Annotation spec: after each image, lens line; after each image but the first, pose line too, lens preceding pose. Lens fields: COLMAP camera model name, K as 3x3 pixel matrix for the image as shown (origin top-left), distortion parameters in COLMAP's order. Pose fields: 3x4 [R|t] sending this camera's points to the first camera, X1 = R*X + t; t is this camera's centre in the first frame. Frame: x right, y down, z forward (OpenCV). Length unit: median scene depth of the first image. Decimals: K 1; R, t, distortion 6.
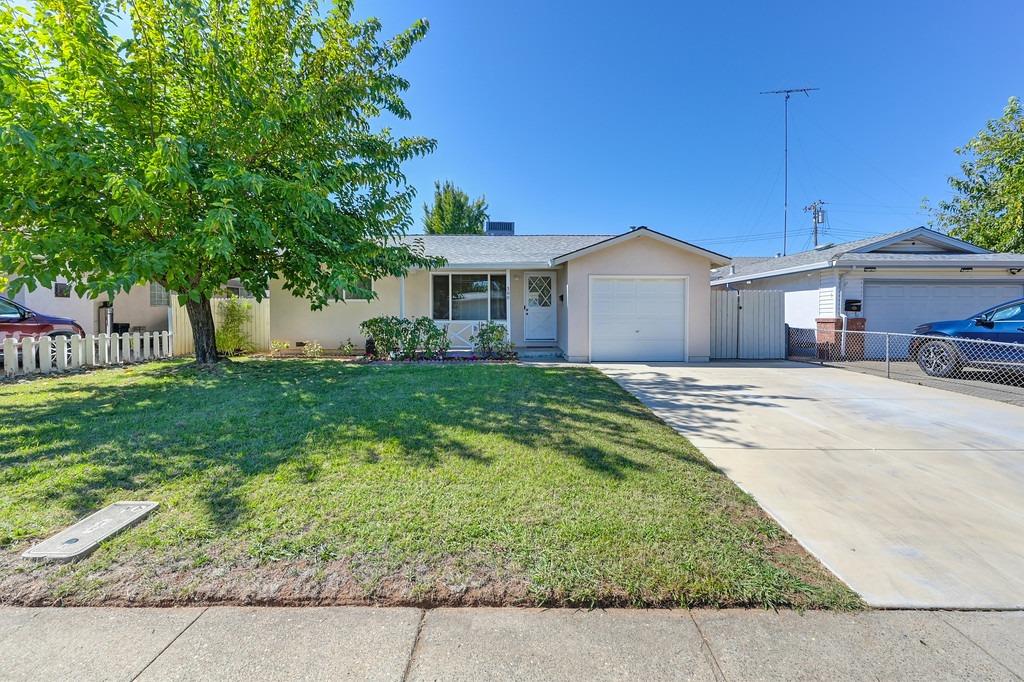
lens RADIAL K [[414.0, 0, 514.3], [0, 414.0, 324.7], [0, 0, 1]] dist [0.002020, 0.000323]
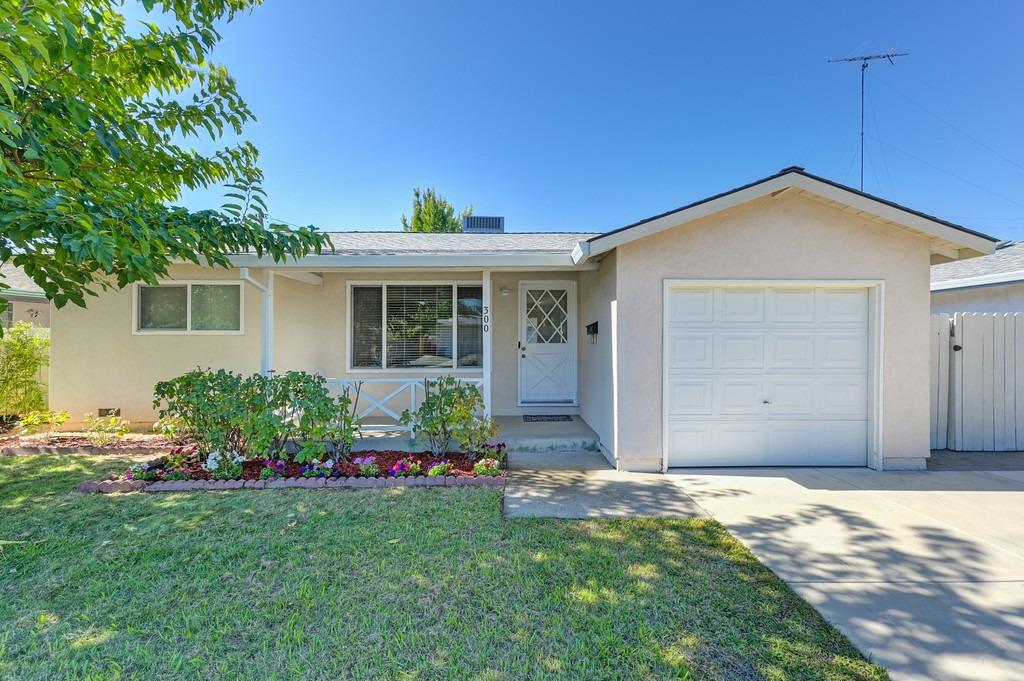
lens RADIAL K [[403.9, 0, 511.7], [0, 403.9, 339.5], [0, 0, 1]] dist [0.000629, 0.000301]
pose [[0.999974, 0.000920, 0.007124, 0.012202], [-0.000713, 0.999578, -0.029024, -0.038473], [-0.007147, 0.029018, 0.999553, 0.526389]]
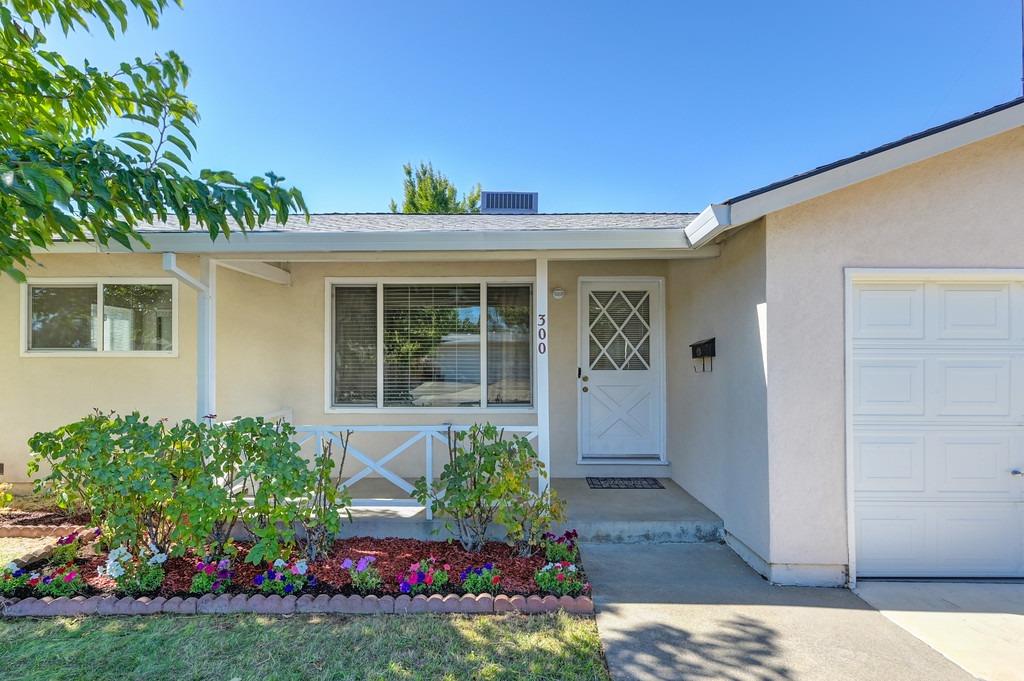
lens RADIAL K [[507.8, 0, 509.7], [0, 507.8, 364.3], [0, 0, 1]] dist [0.000565, -0.001166]
pose [[0.999793, 0.002148, -0.020223, -0.032395], [-0.002597, 0.999751, -0.022161, -0.044973], [0.020171, 0.022209, 0.999550, 0.621023]]
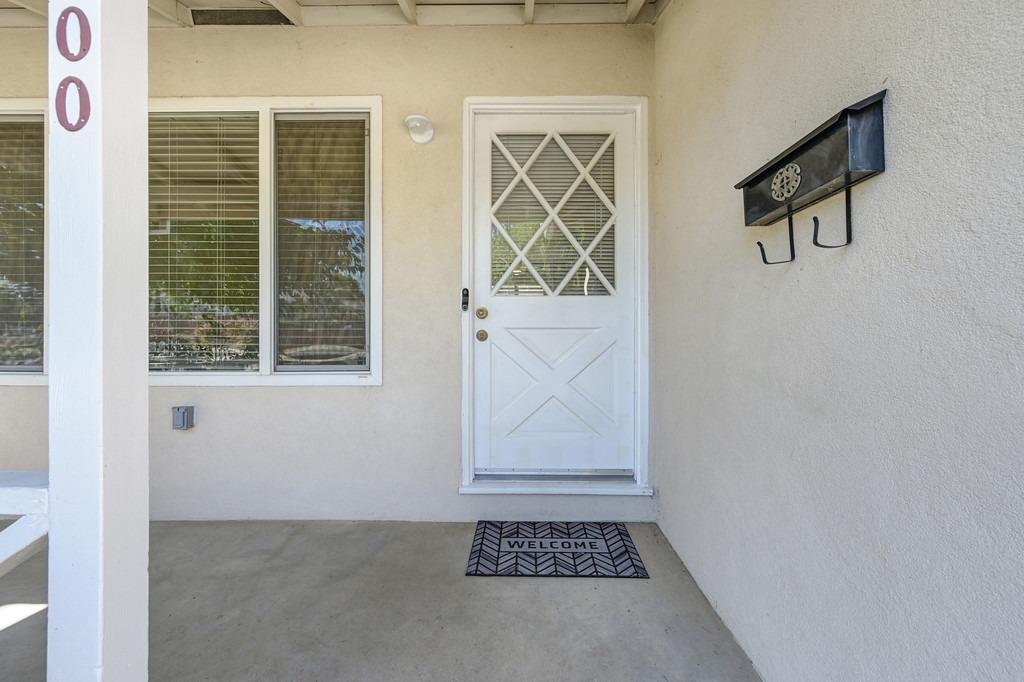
lens RADIAL K [[410.0, 0, 514.1], [0, 410.0, 339.7], [0, 0, 1]] dist [0.000830, 0.000168]
pose [[0.999938, -0.001729, -0.011004, 0.053805], [0.001882, 0.999902, 0.013898, -0.031521], [0.010979, -0.013918, 0.999843, 0.943711]]
